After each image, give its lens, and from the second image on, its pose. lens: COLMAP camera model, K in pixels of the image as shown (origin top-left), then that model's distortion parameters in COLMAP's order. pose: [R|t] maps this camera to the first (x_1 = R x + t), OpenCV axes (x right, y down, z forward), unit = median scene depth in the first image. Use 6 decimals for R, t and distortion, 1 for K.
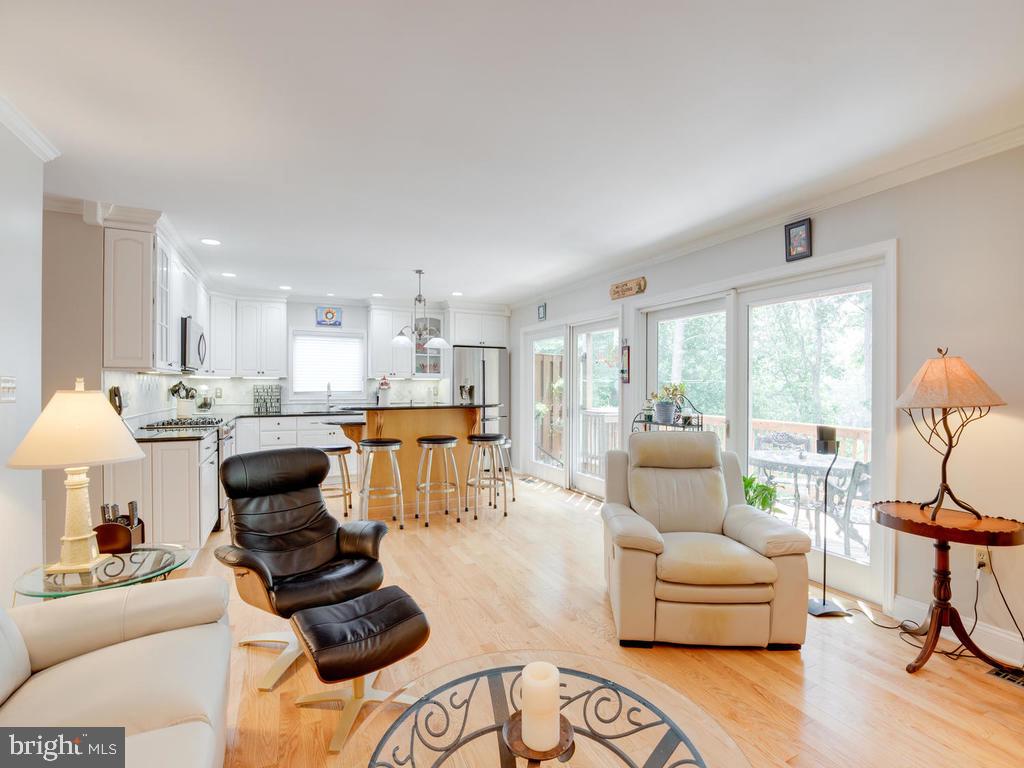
lens RADIAL K [[491.9, 0, 512.3], [0, 491.9, 397.9], [0, 0, 1]] dist [-0.000822, -0.000179]
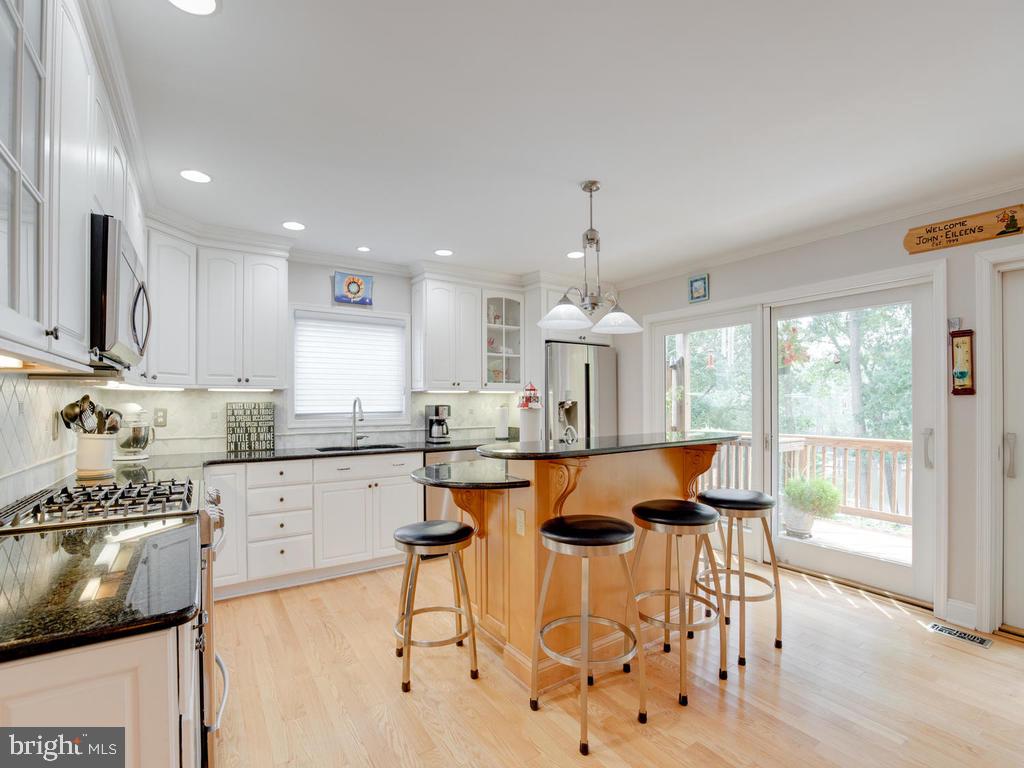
lens RADIAL K [[478.4, 0, 511.6], [0, 478.4, 407.7], [0, 0, 1]] dist [-0.016461, 0.000127]
pose [[0.989230, -0.007594, 0.146175, -0.291045], [0.009403, 0.999888, -0.011686, -0.011219], [-0.146070, 0.012935, 0.989190, 0.426451]]
